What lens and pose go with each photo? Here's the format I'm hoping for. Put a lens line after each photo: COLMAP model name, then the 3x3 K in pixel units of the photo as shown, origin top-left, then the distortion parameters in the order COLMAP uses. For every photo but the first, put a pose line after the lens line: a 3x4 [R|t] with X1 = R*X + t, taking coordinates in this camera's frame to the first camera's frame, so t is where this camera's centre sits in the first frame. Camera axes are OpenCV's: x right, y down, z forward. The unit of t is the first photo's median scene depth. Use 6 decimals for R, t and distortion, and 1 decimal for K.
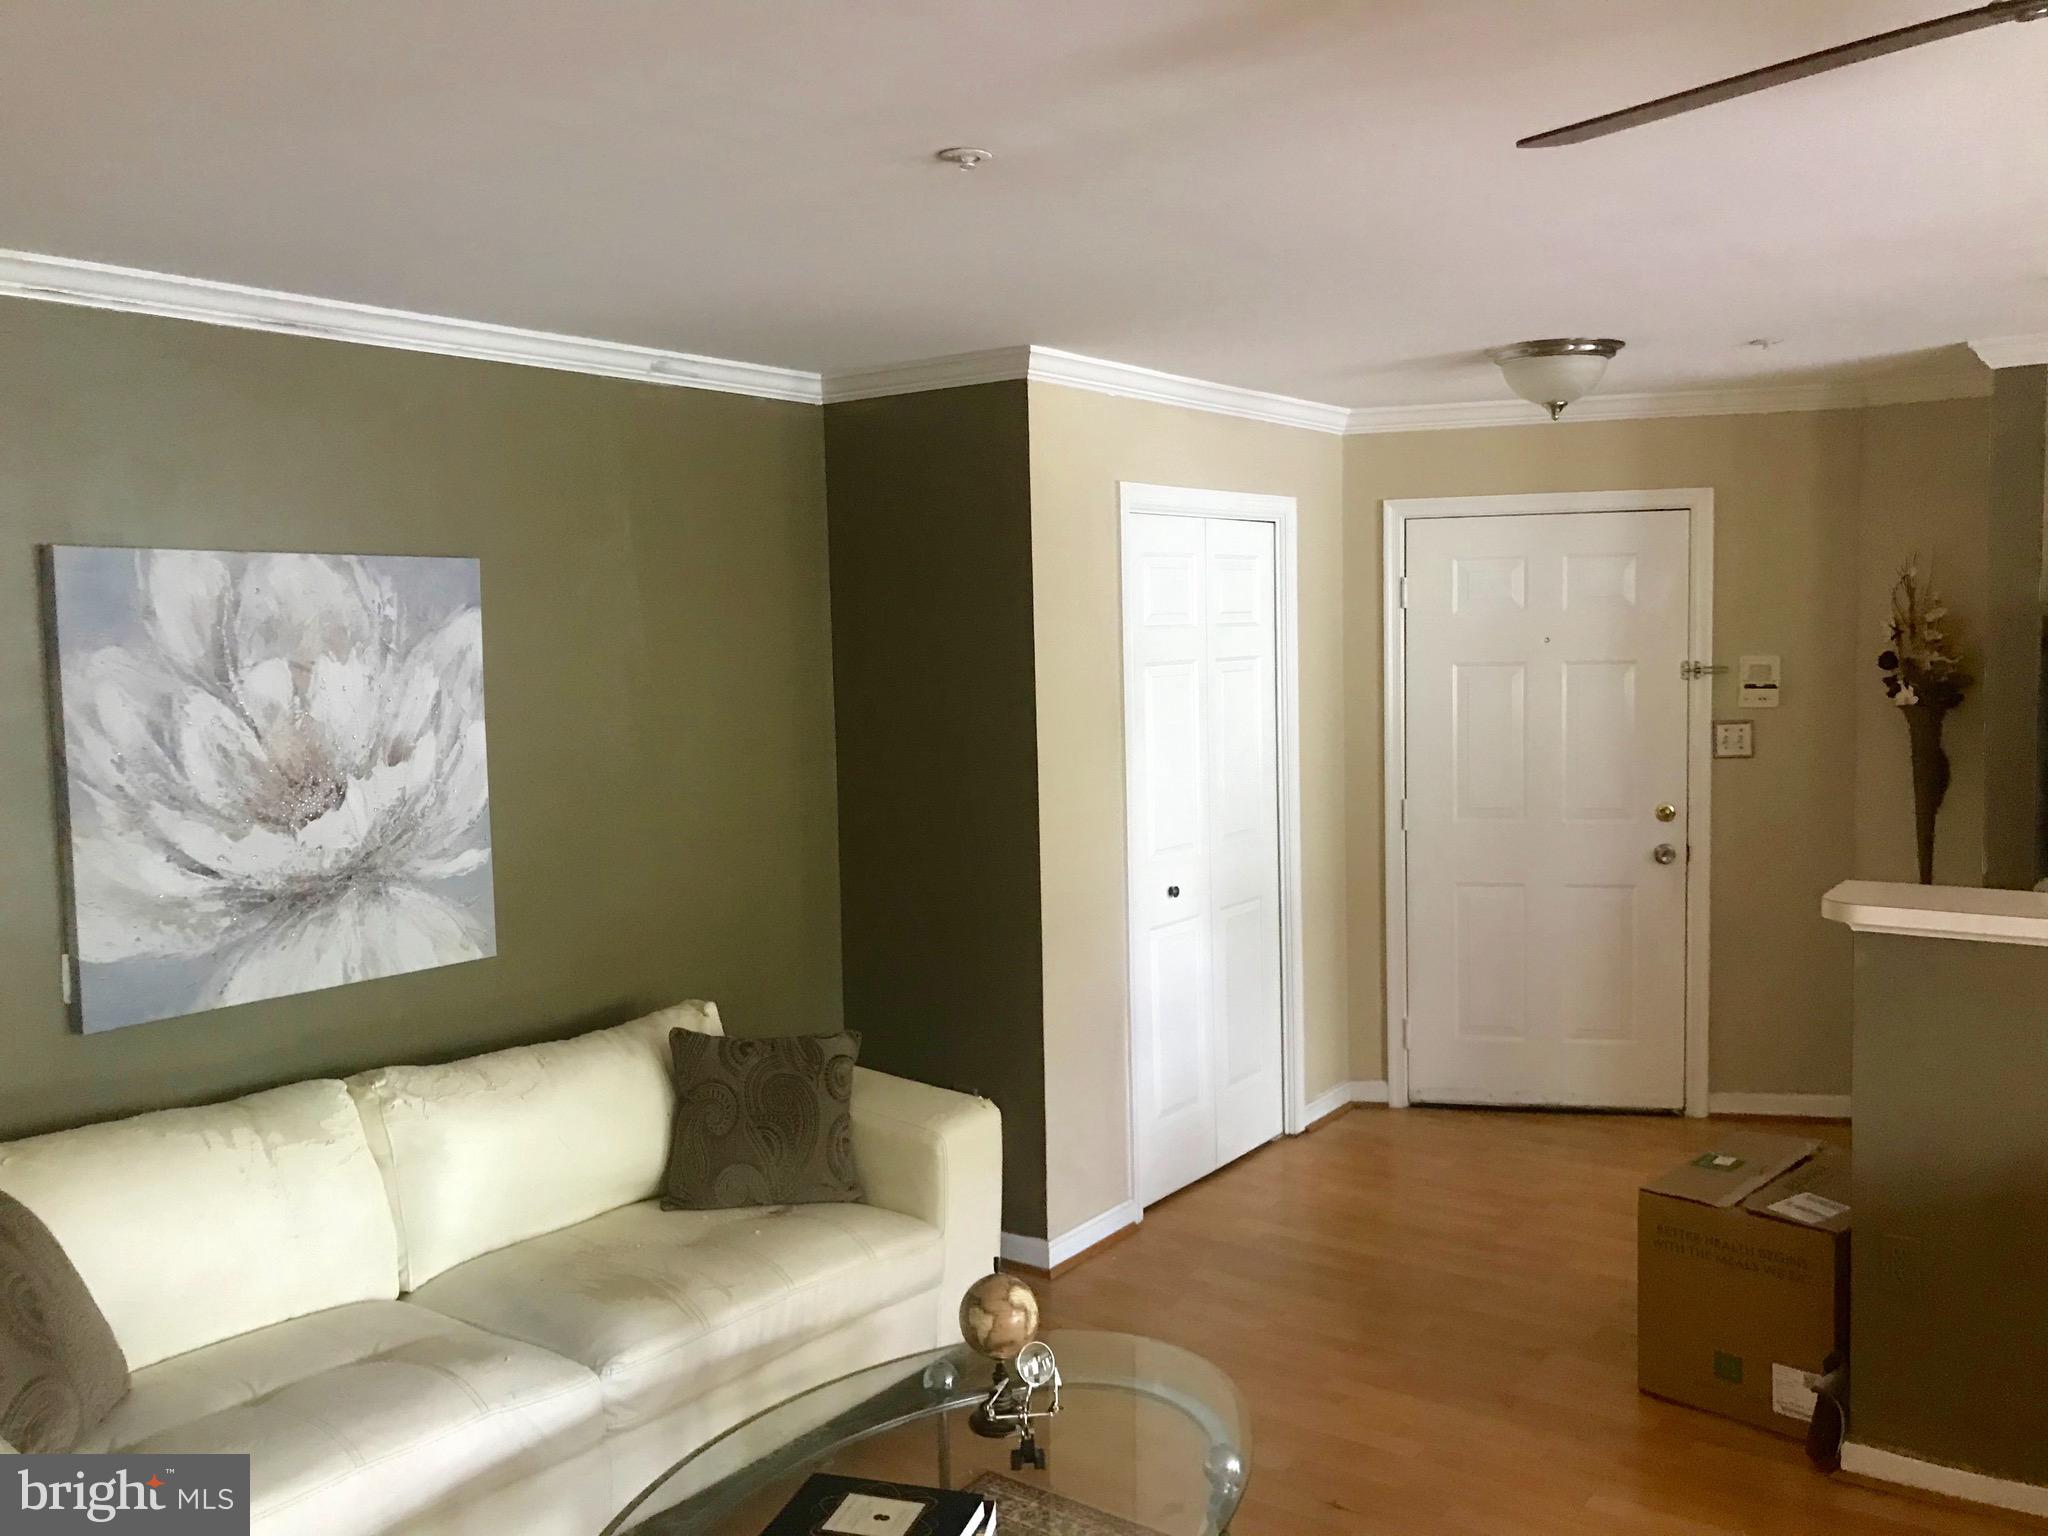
lens RADIAL K [[1684.4, 0, 1047.9], [0, 1684.4, 748.4], [0, 0, 1]] dist [0.029380, -0.041098]
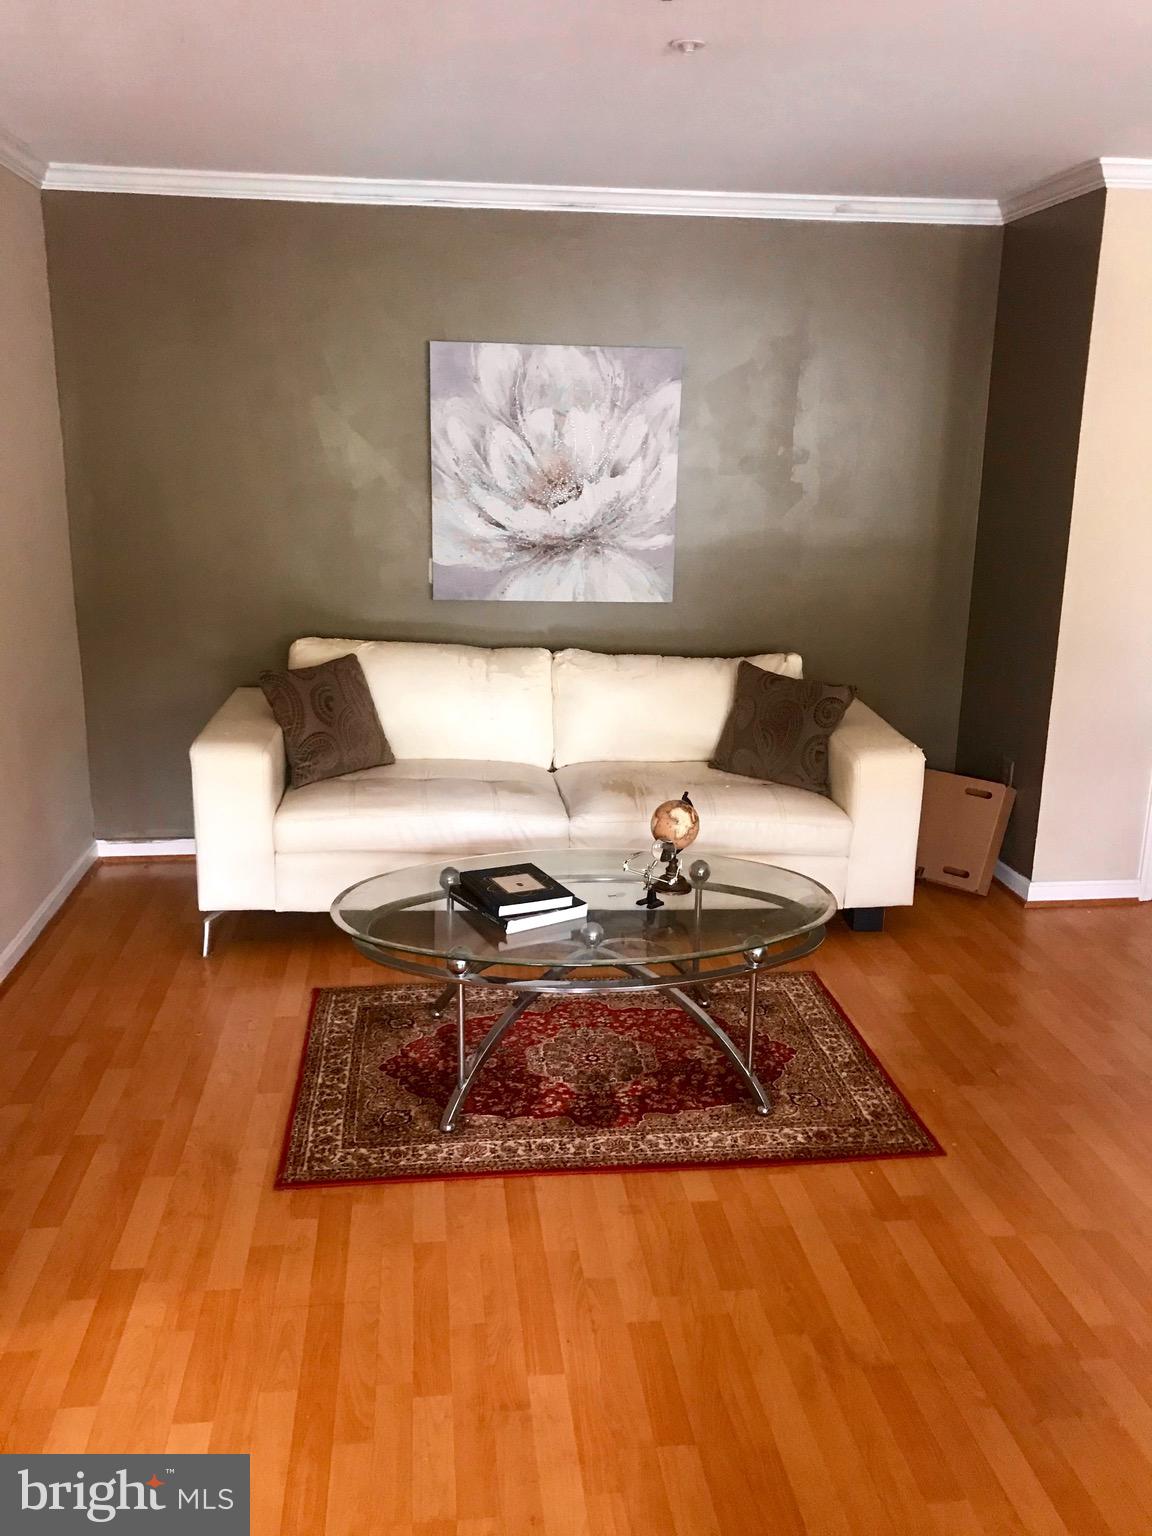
lens RADIAL K [[1263.3, 0, 586.2], [0, 1263.3, 778.8], [0, 0, 1]] dist [0.029380, -0.041098]
pose [[0.683616, 0.218375, -0.696406, 0.528681], [-0.082586, 0.971204, 0.223476, 0.021970], [0.725154, -0.095259, 0.681966, 0.084178]]
